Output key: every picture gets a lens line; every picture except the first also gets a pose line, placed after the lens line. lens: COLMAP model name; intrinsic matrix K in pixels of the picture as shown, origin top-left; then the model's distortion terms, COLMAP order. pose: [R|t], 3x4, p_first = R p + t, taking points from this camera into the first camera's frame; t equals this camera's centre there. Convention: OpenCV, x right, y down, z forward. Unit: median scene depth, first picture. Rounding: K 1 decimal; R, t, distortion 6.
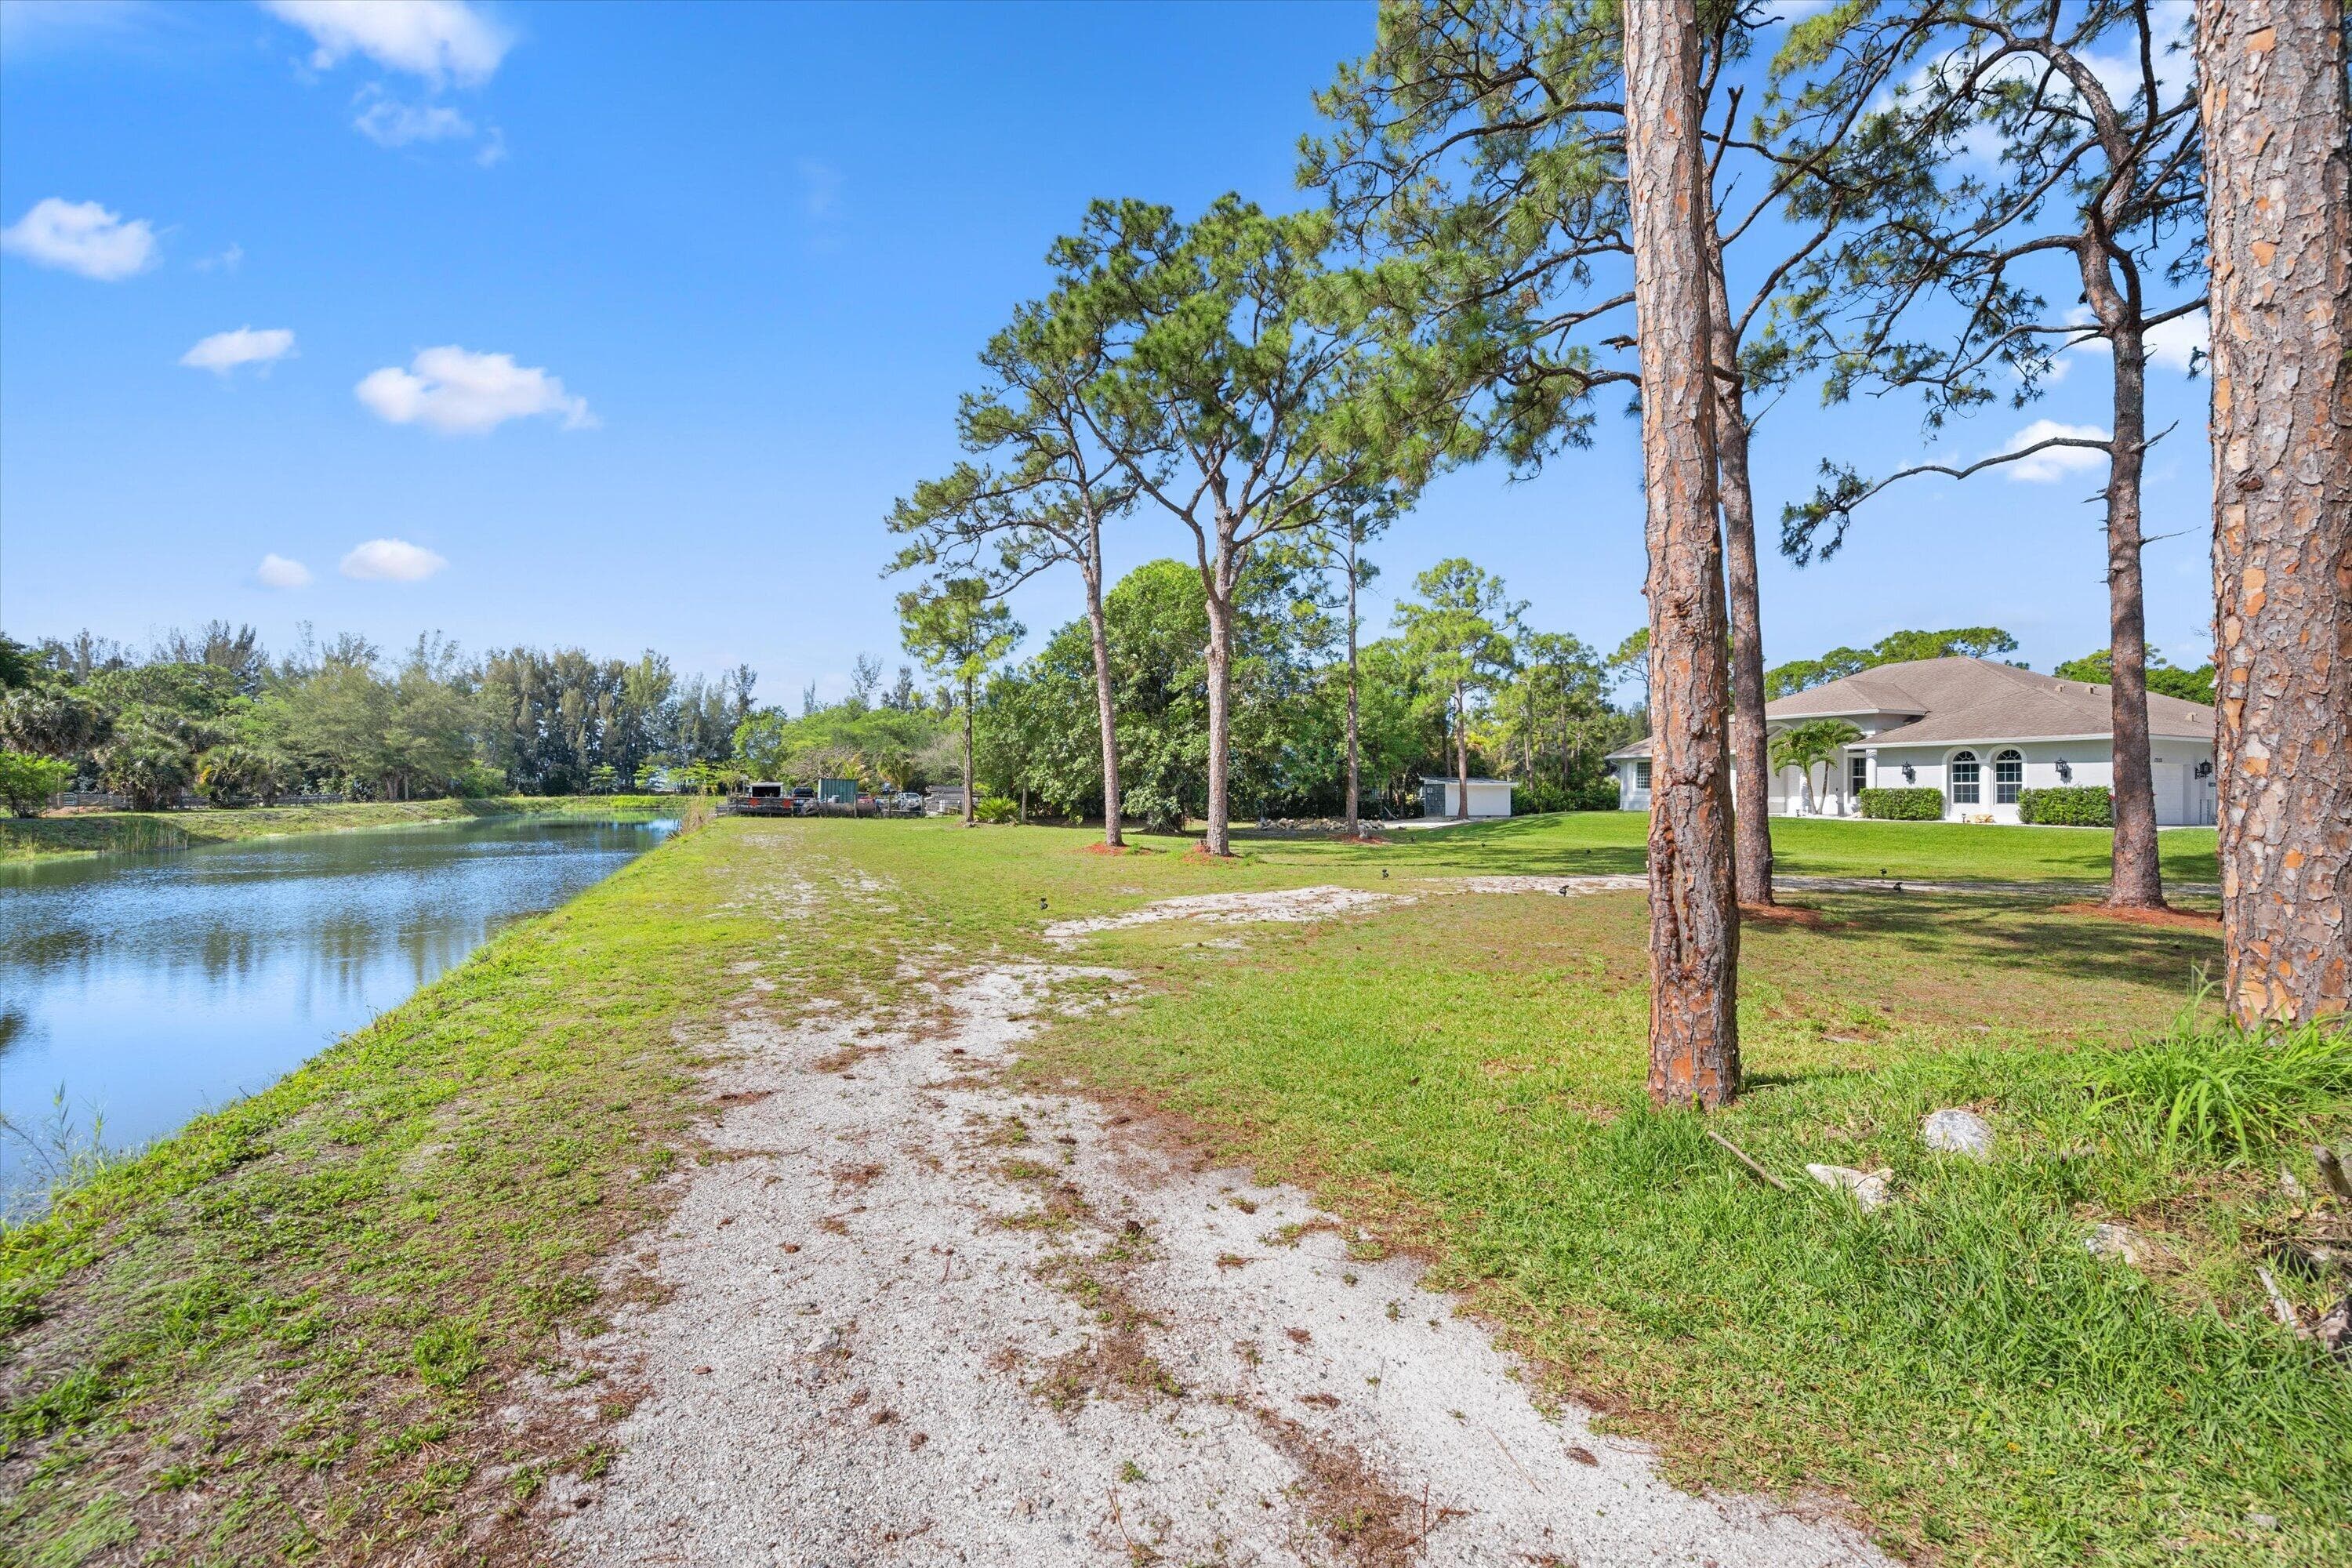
lens RADIAL K [[935.7, 0, 1176.0], [0, 935.7, 784.0], [0, 0, 1]] dist [-0.000333, -0.000089]
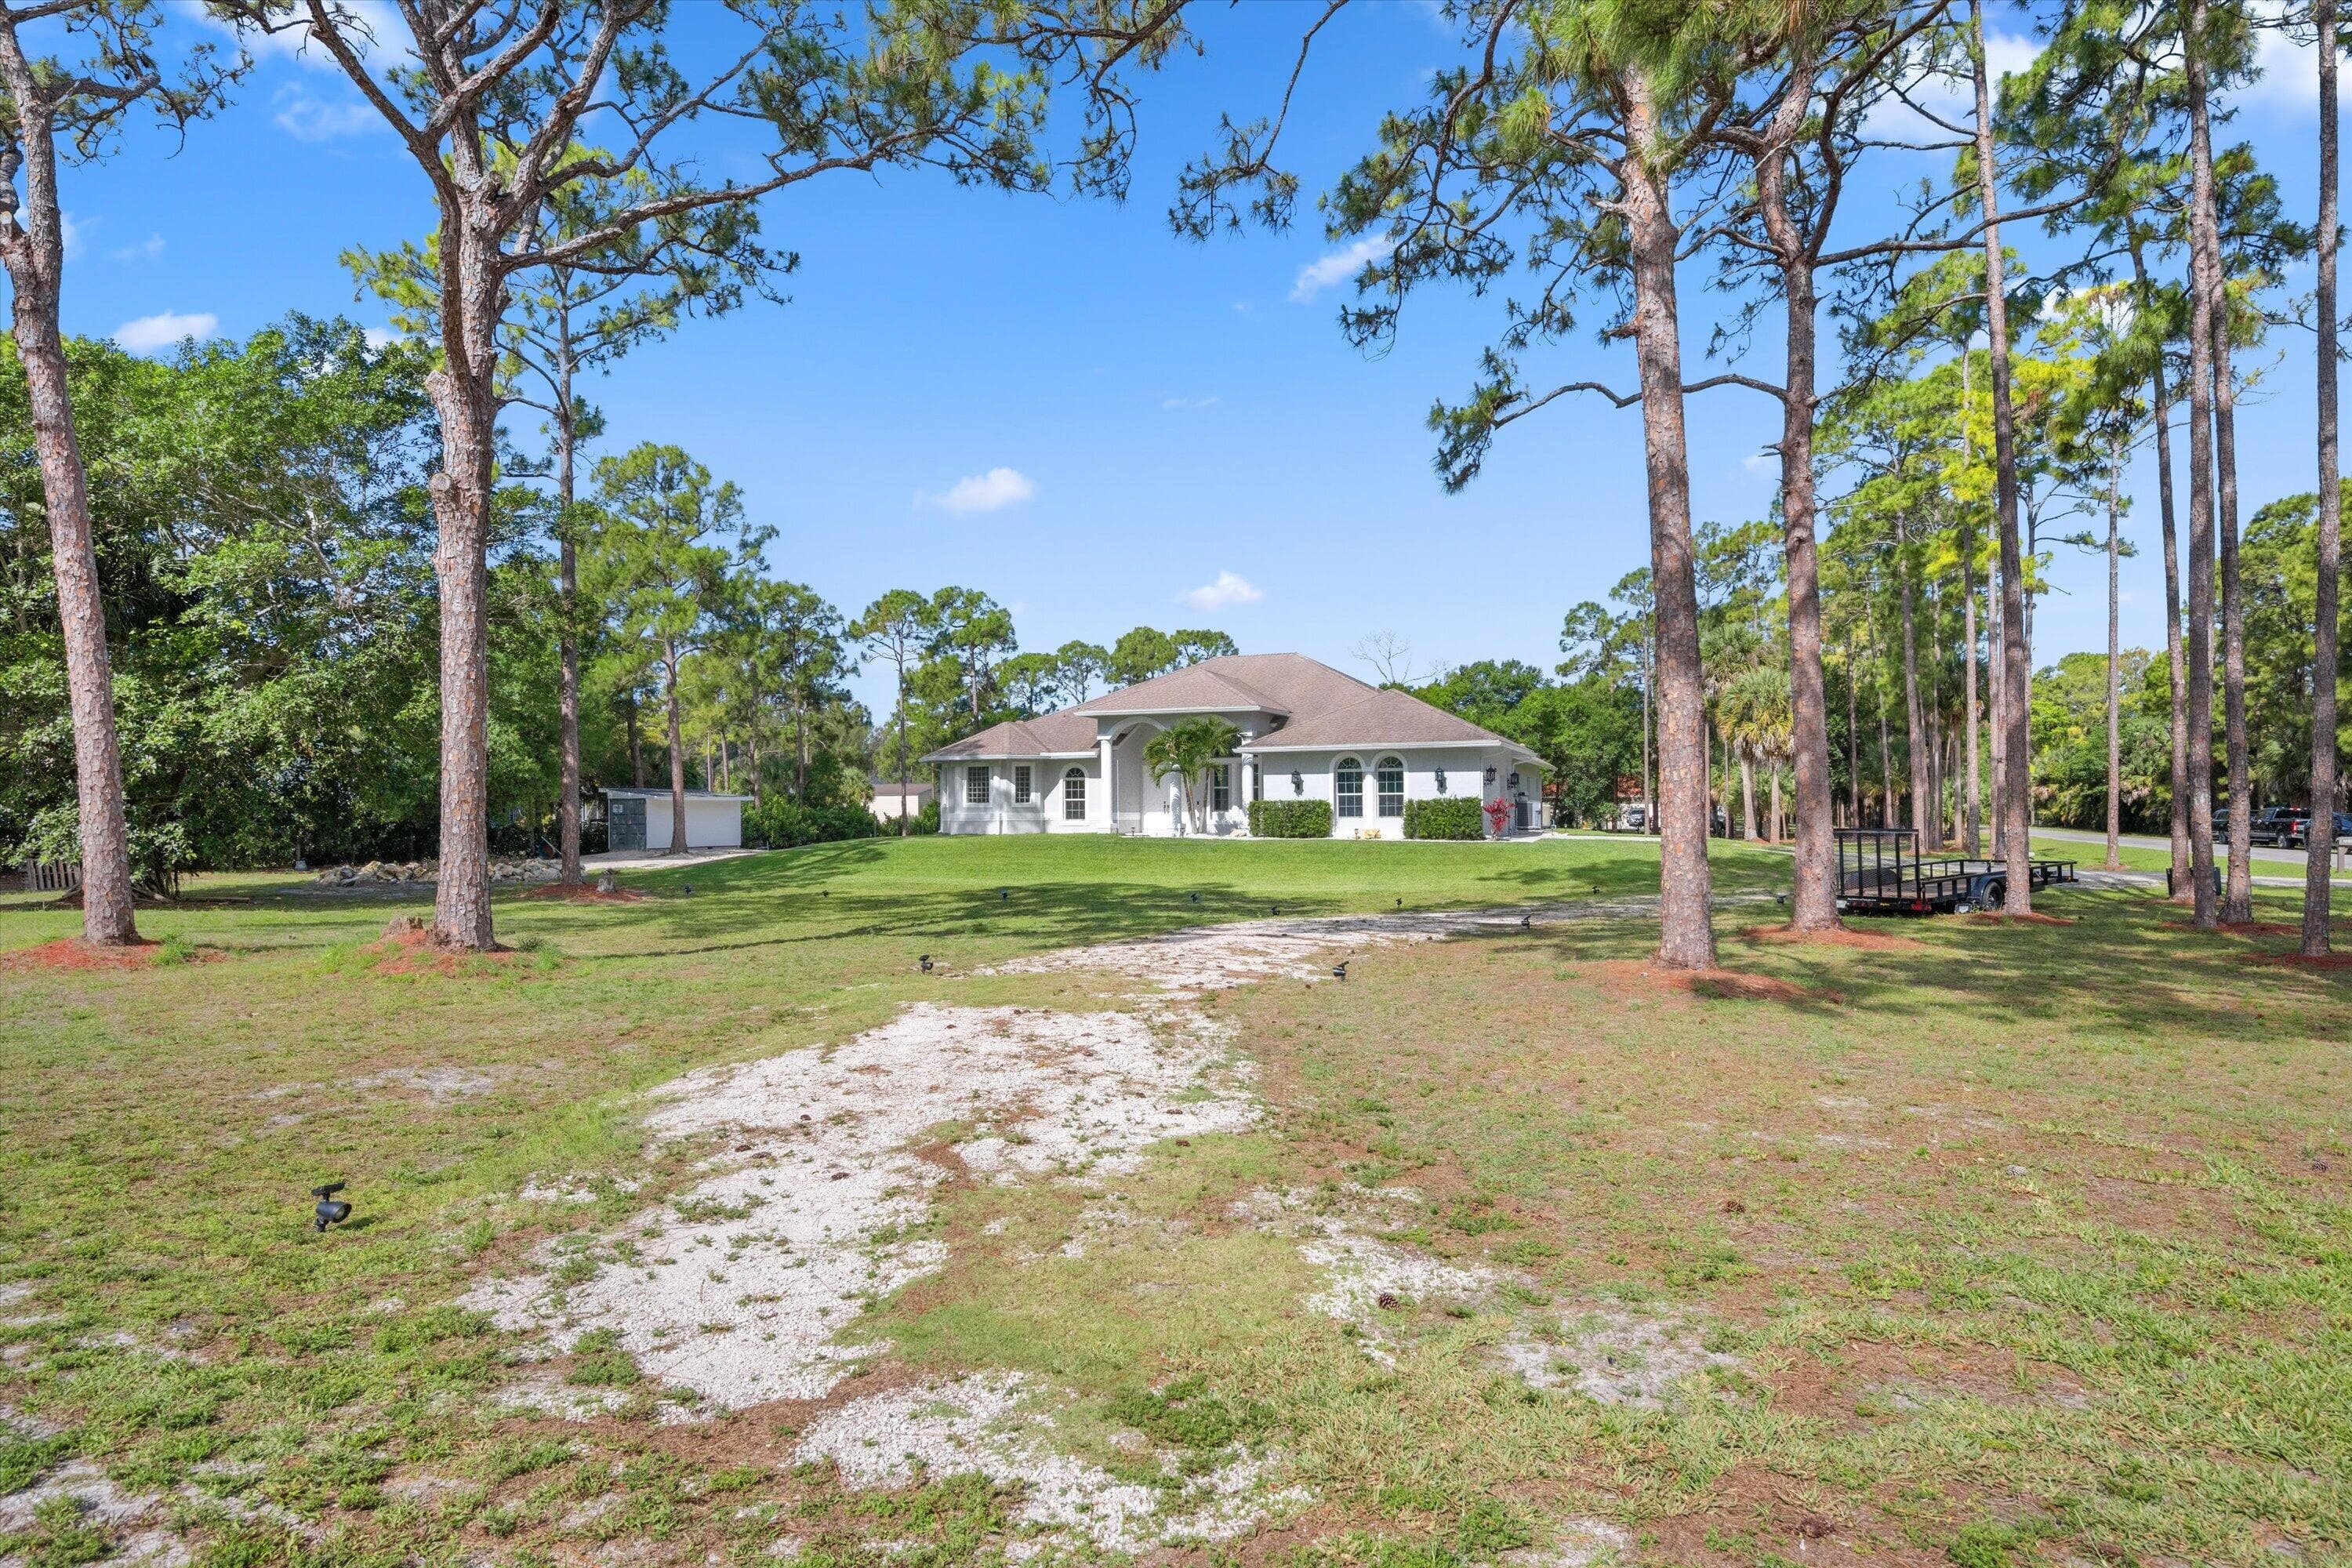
lens RADIAL K [[1271.9, 0, 1176.0], [0, 1271.9, 784.0], [0, 0, 1]] dist [-0.000902, -0.000395]
pose [[0.718359, 0.006543, 0.695642, -0.097853], [0.003145, 0.999915, -0.012652, 0.004222], [-0.695666, 0.011277, 0.718277, 0.254091]]
